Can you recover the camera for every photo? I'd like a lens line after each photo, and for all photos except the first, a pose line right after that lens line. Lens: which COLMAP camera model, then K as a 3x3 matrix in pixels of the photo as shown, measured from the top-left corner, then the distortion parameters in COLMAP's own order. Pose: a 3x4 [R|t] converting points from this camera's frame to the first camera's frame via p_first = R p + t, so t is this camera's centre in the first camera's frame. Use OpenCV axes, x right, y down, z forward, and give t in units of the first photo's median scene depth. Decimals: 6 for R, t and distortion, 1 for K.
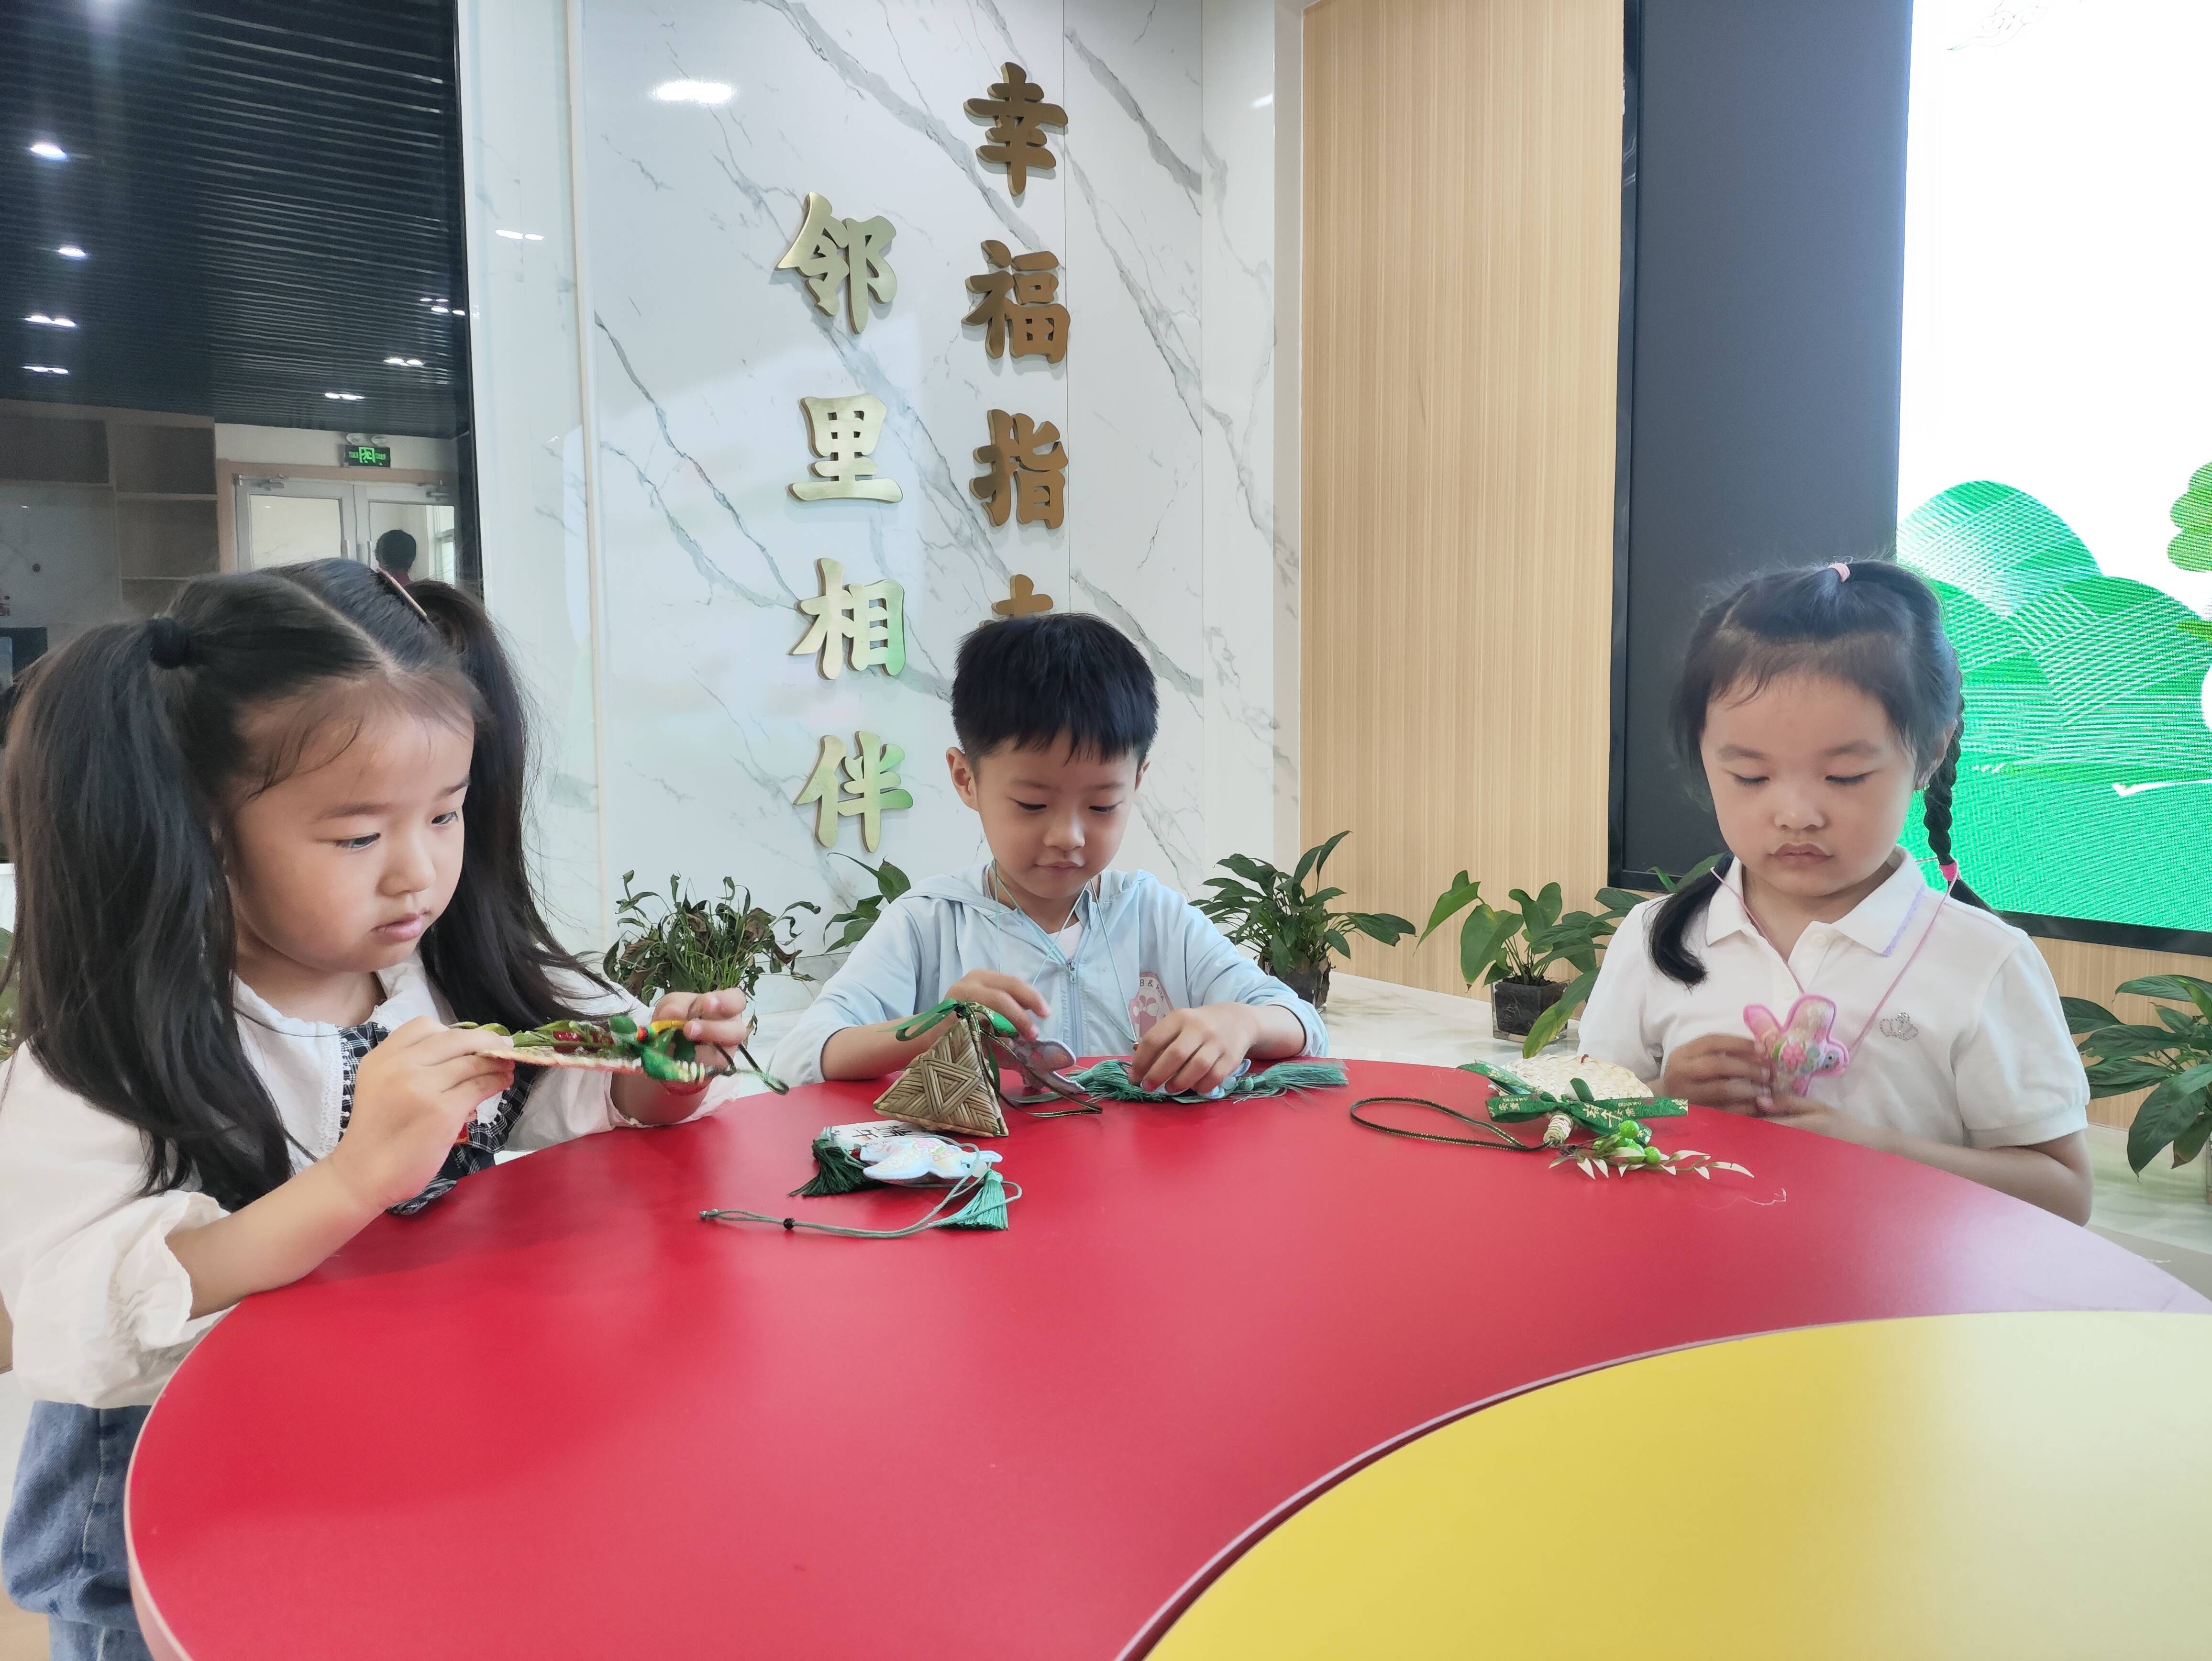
lens RADIAL K [[1669.3, 0, 1110.4], [0, 1669.3, 828.9], [0, 0, 1]] dist [0.078451, 0.001716]
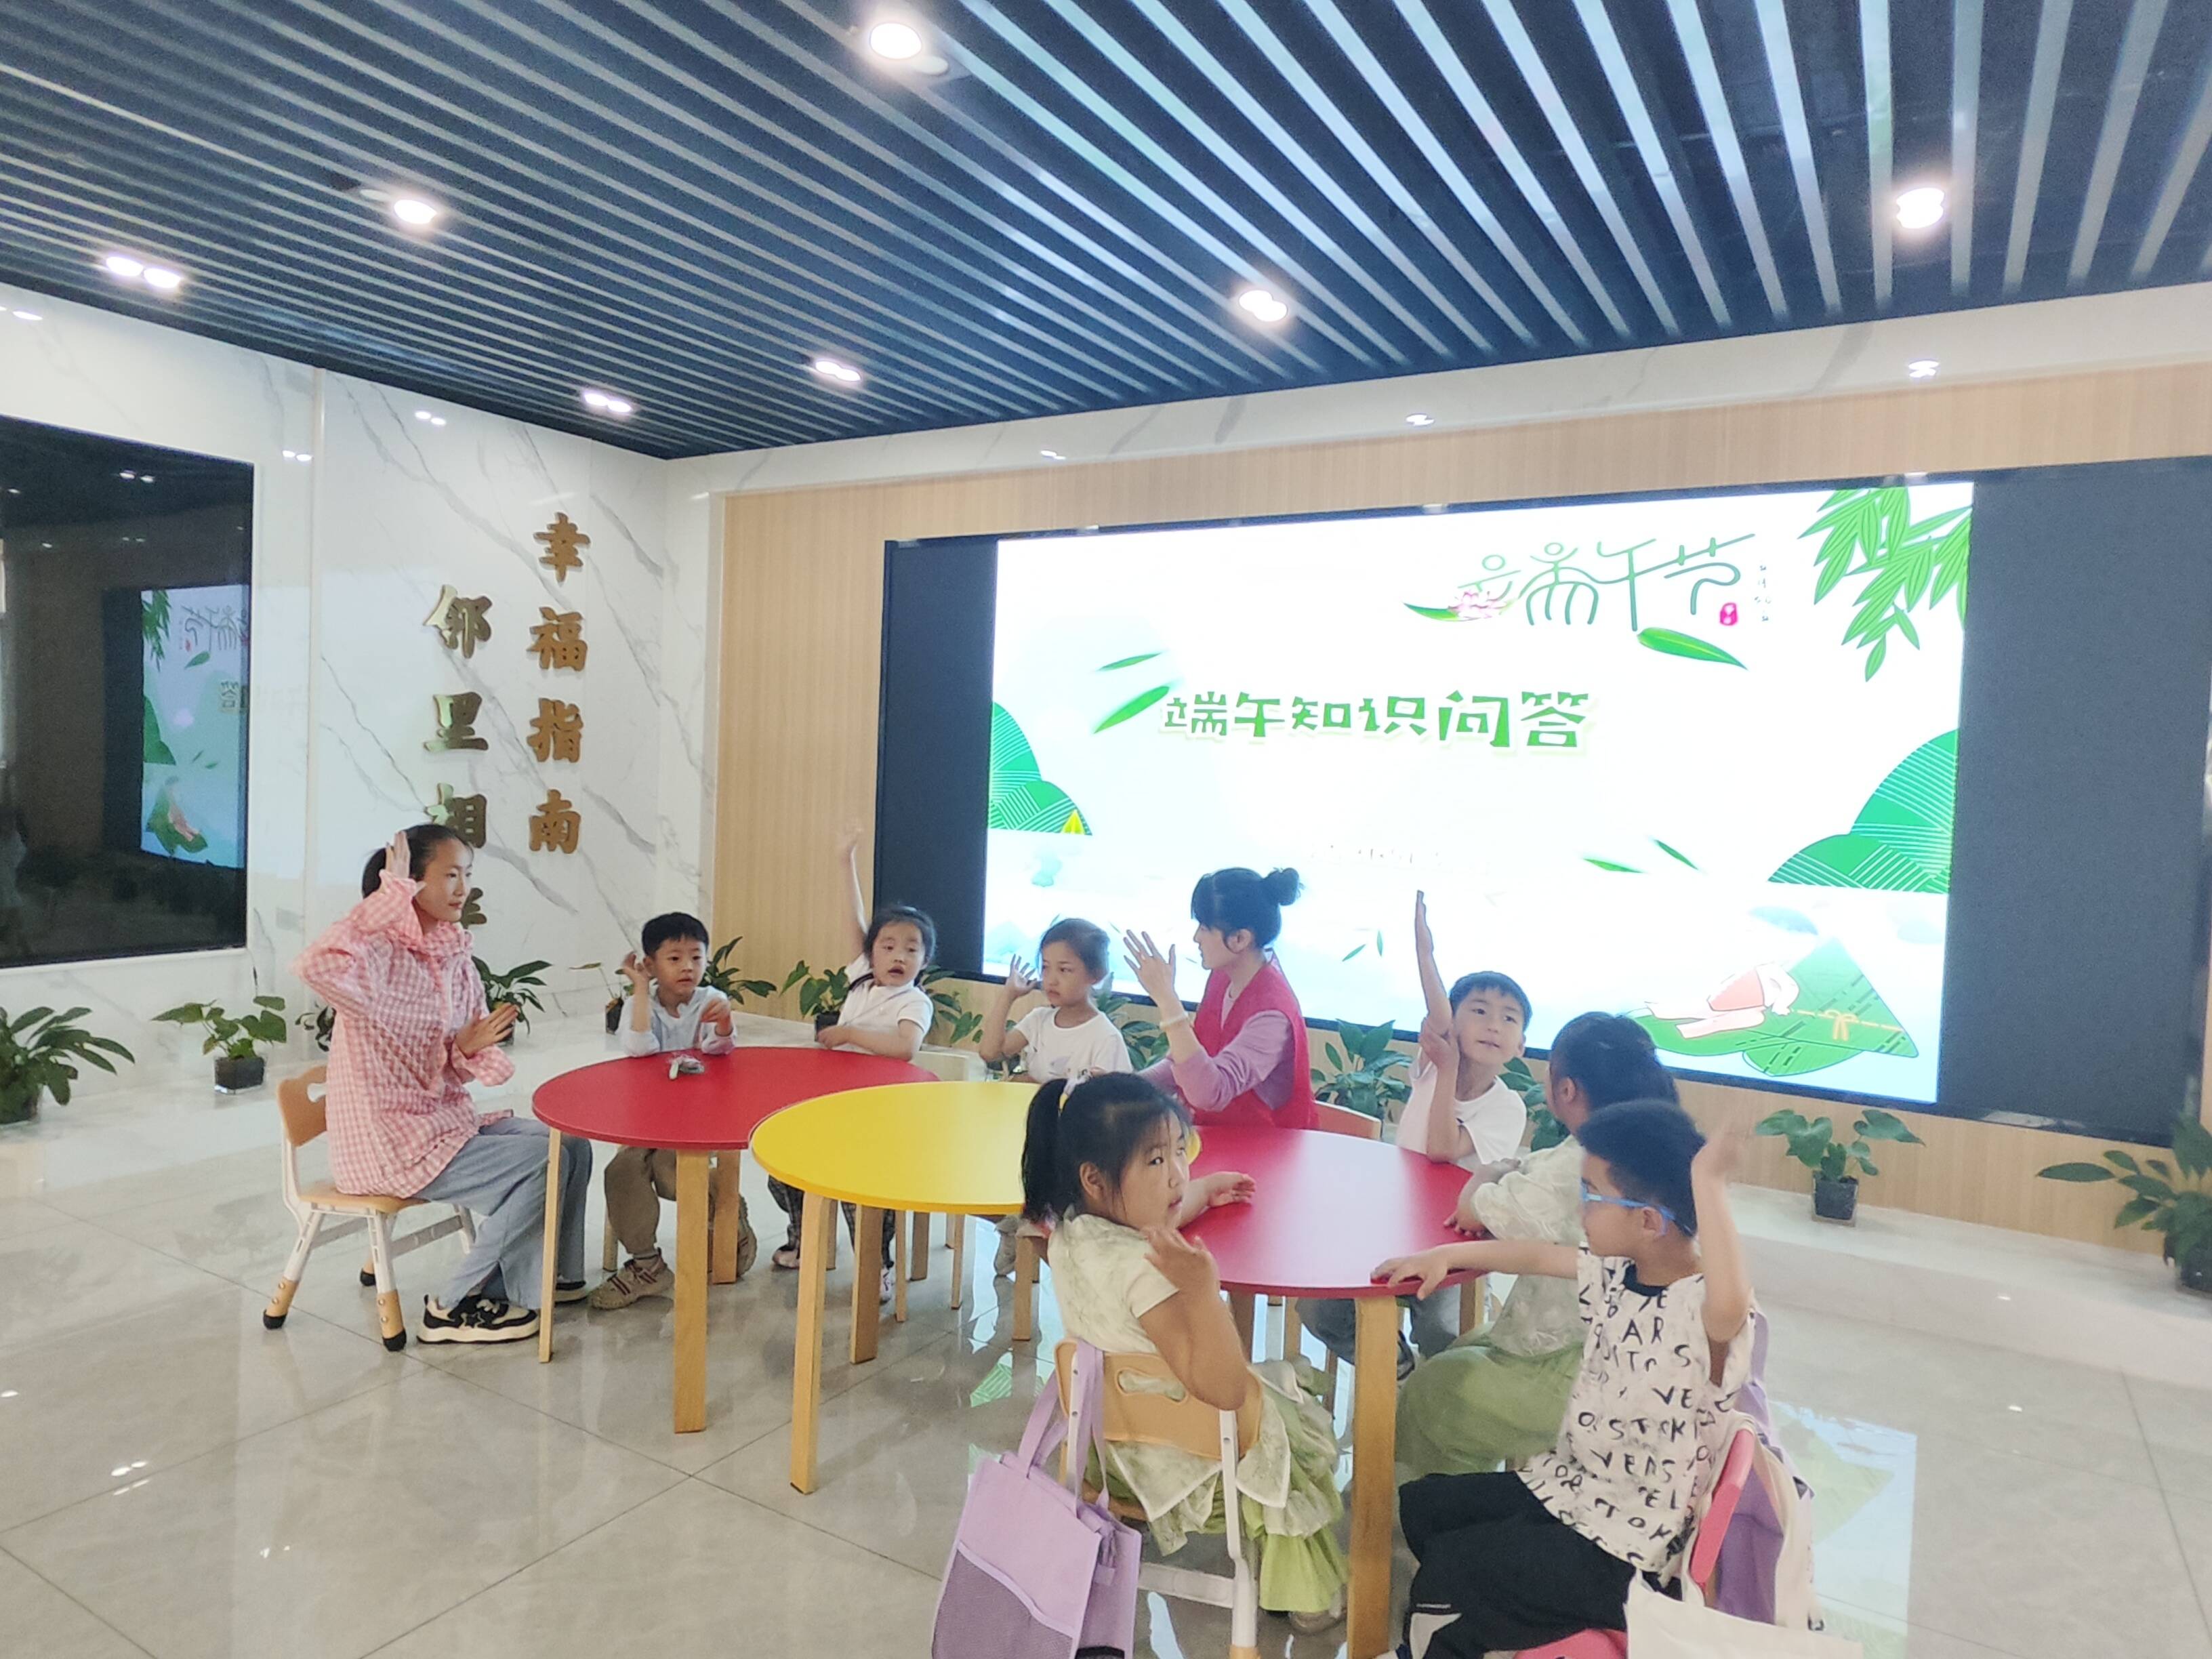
lens RADIAL K [[1367.0, 0, 1100.0], [0, 1367.0, 816.9], [0, 0, 1]] dist [-0.007645, -0.001418]
pose [[0.912649, 0.030862, 0.407577, -0.115271], [-0.009670, 0.998497, -0.053955, -0.051336], [-0.408630, 0.045301, 0.911575, -0.547931]]
